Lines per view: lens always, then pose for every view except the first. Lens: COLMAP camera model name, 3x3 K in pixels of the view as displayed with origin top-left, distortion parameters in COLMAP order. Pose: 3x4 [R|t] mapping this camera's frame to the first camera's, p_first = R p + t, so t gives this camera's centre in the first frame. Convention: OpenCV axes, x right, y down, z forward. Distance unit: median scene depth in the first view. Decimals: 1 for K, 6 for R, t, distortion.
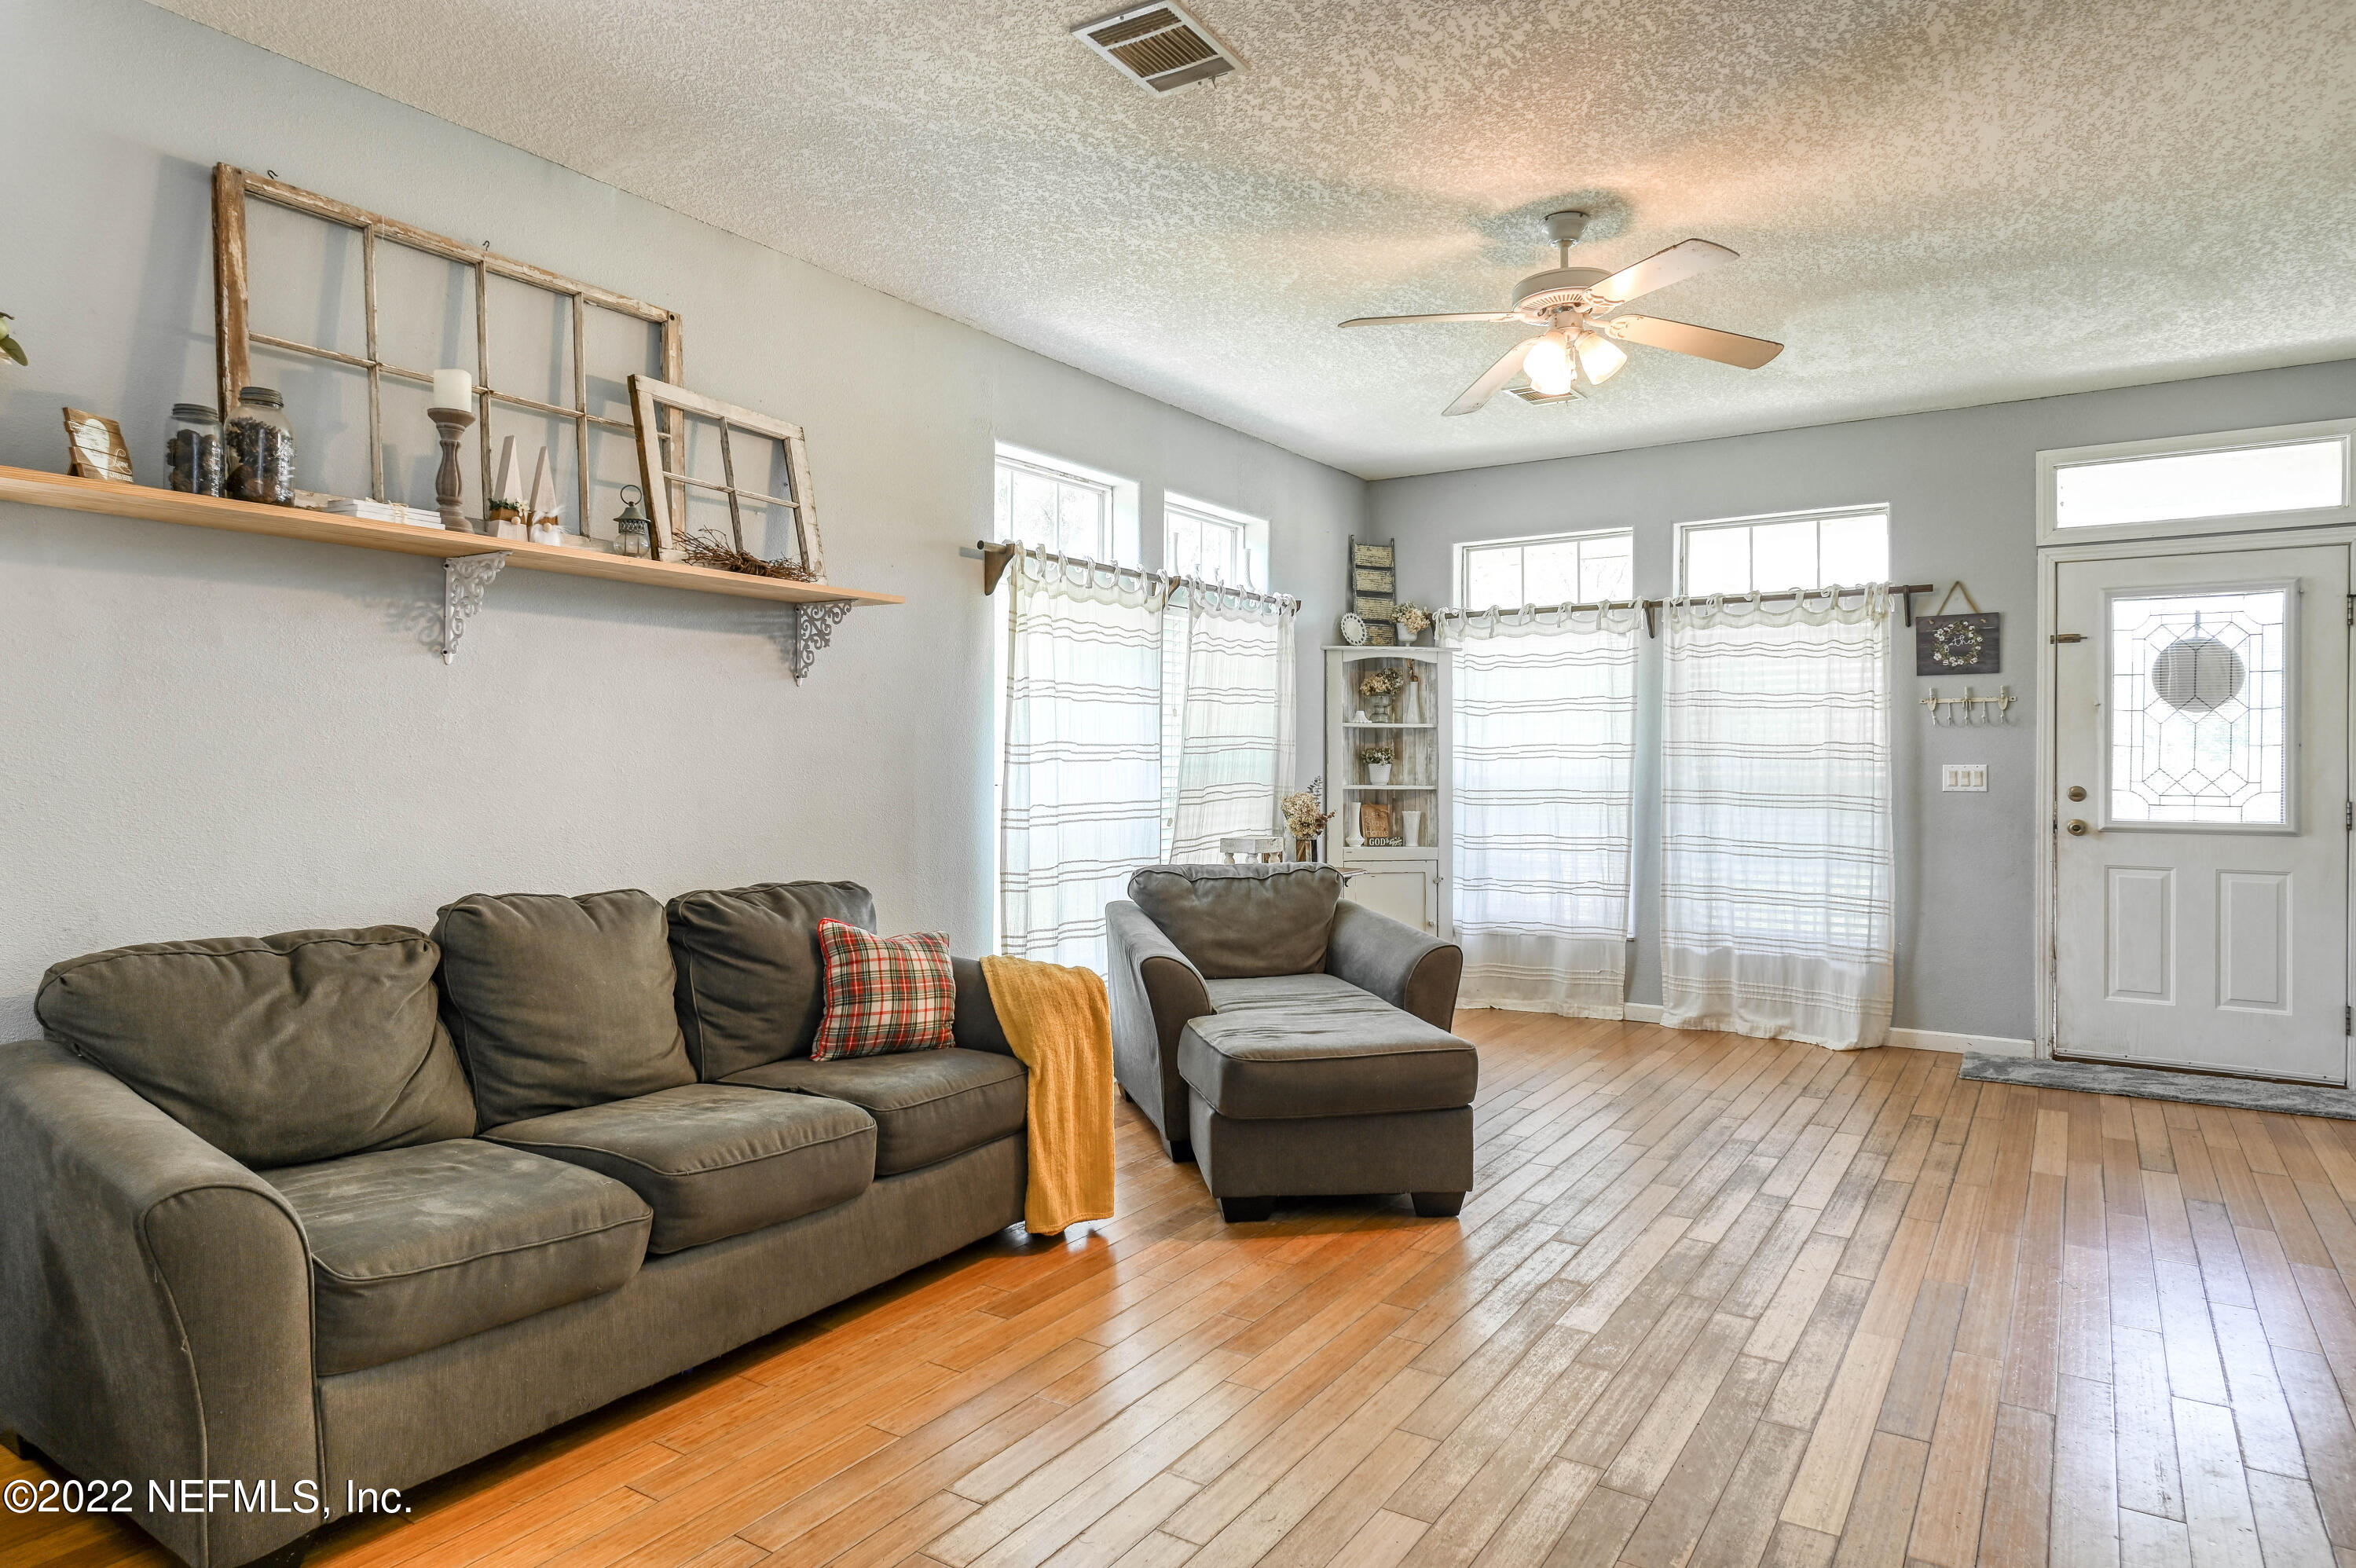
lens RADIAL K [[1399.8, 0, 1151.4], [0, 1399.8, 781.0], [0, 0, 1]] dist [0.001190, 0.000073]
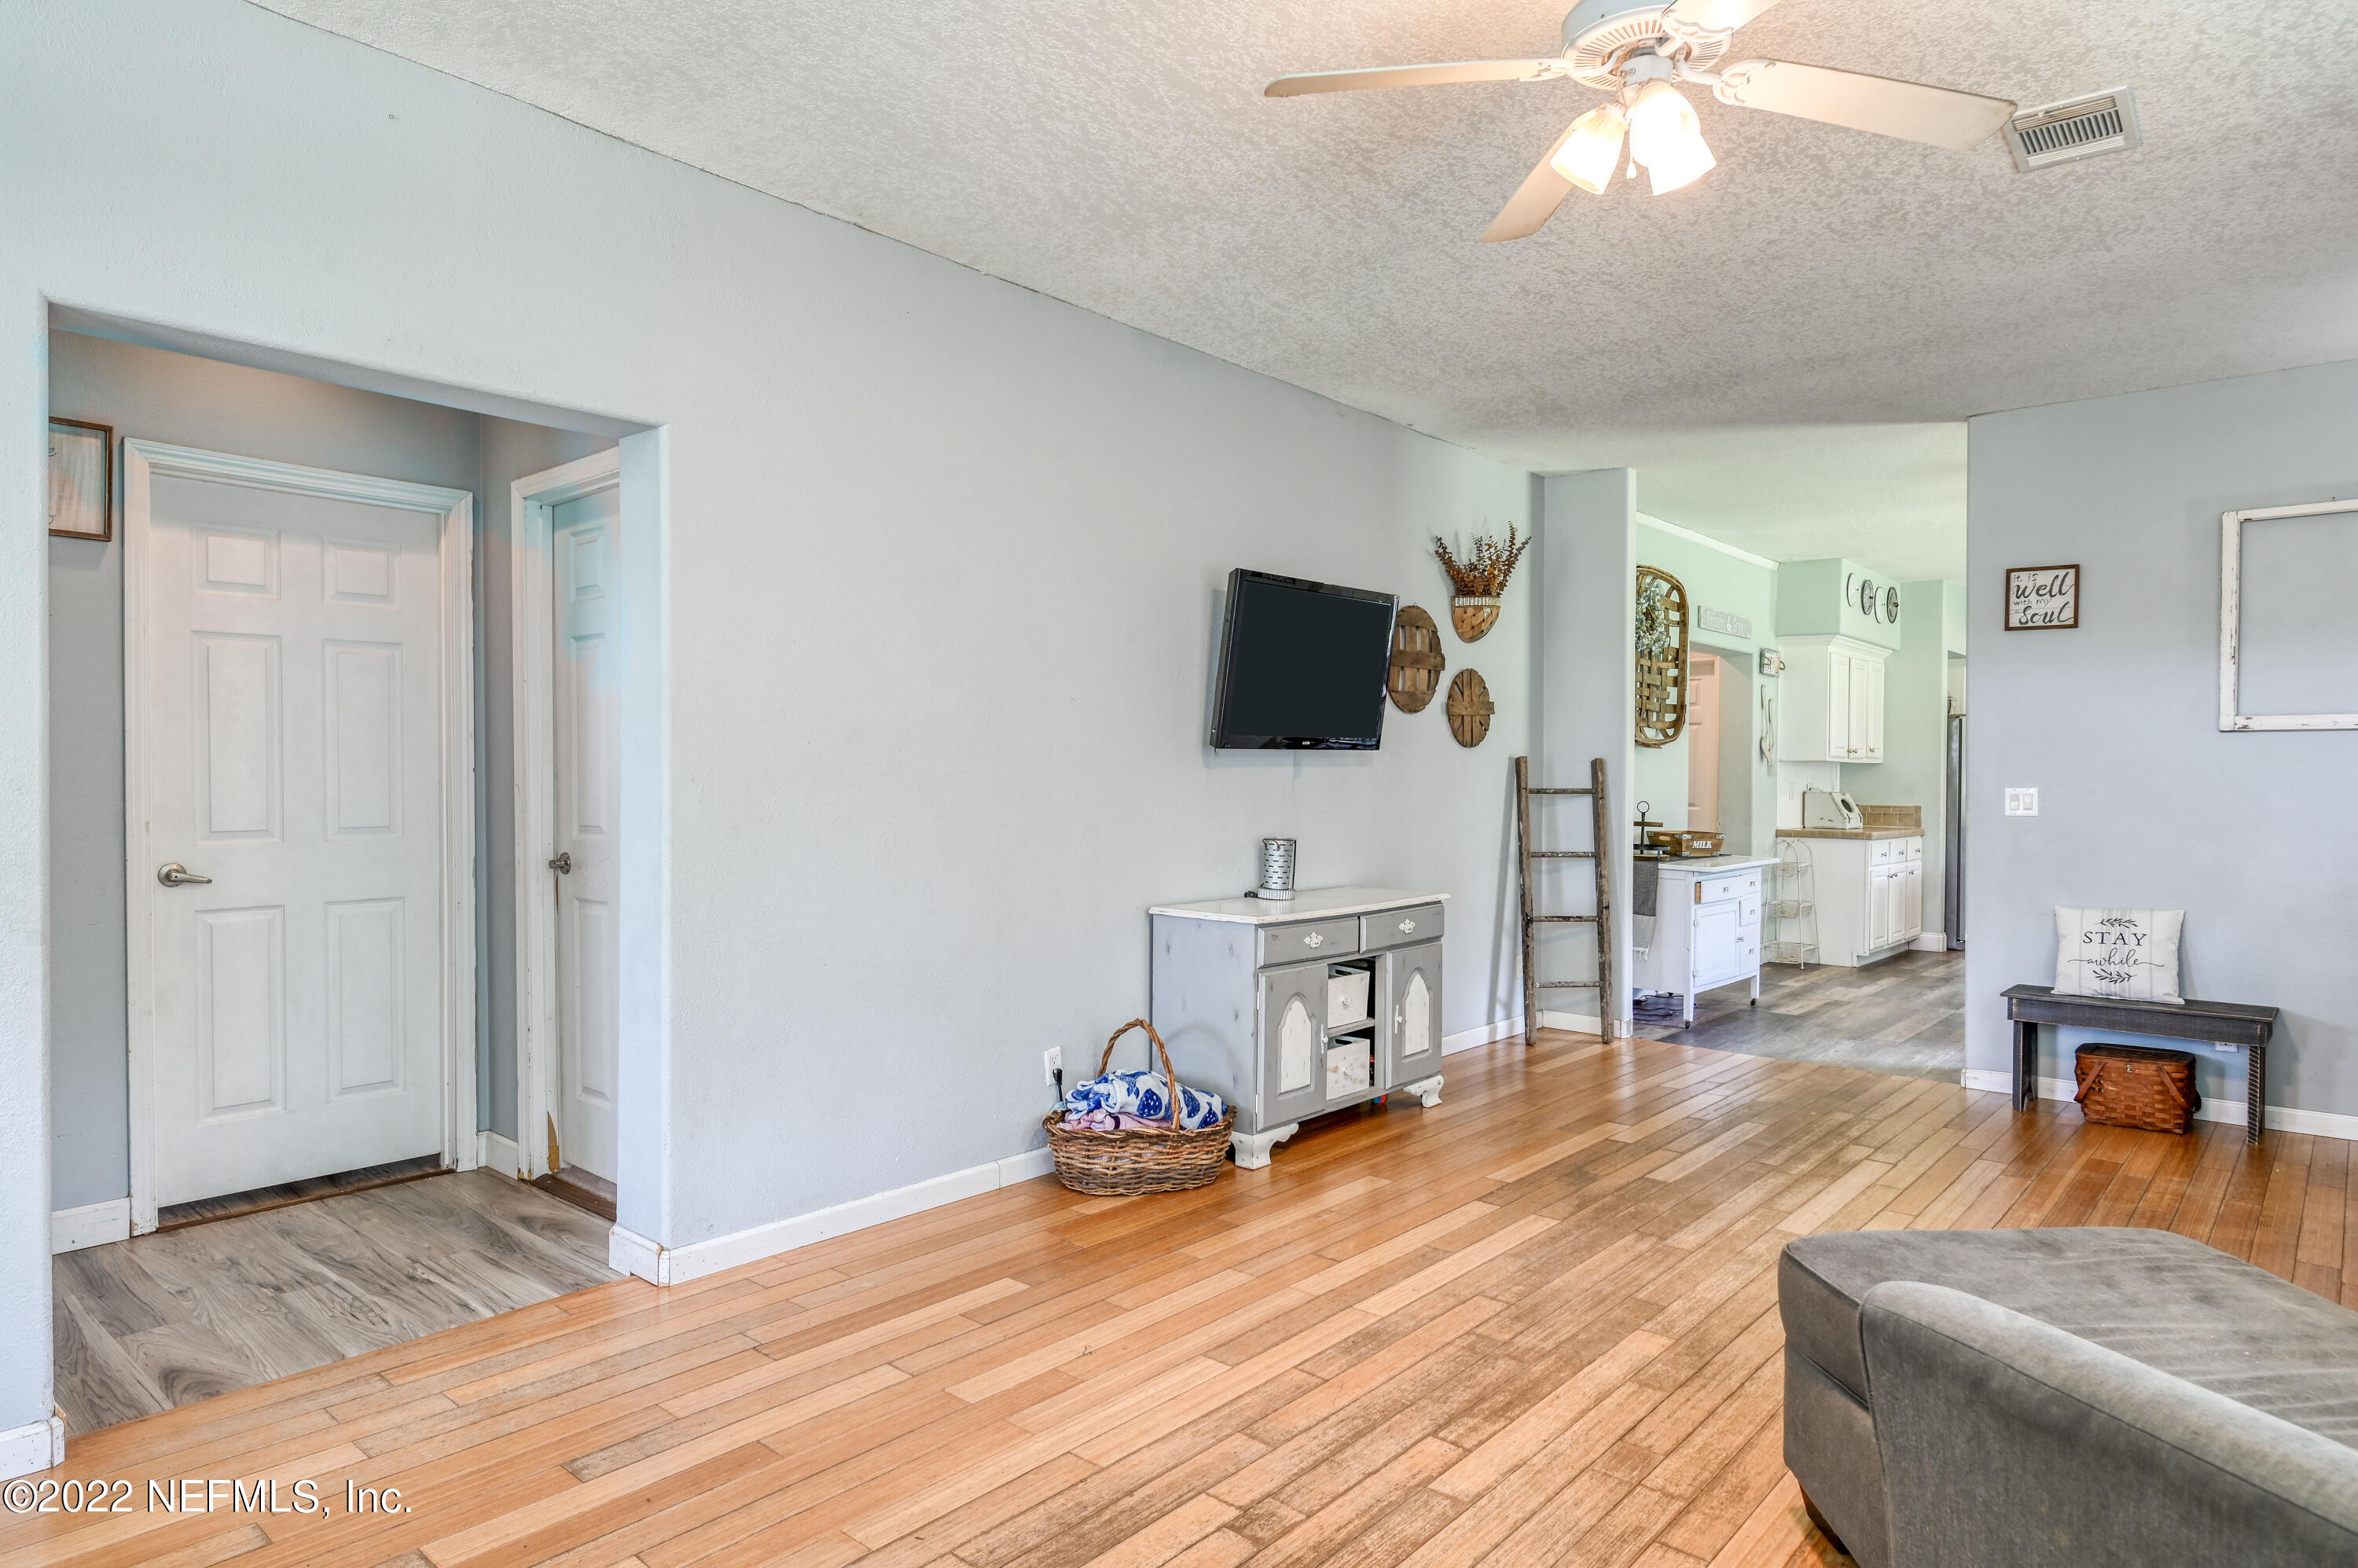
lens RADIAL K [[1363.1, 0, 1178.3], [0, 1363.1, 792.7], [0, 0, 1]] dist [0.003502, 0.000888]
pose [[-0.990931, -0.010592, 0.133953, 0.265000], [-0.006450, 0.999489, 0.031320, -0.018348], [-0.134216, 0.030172, -0.990493, 1.030809]]
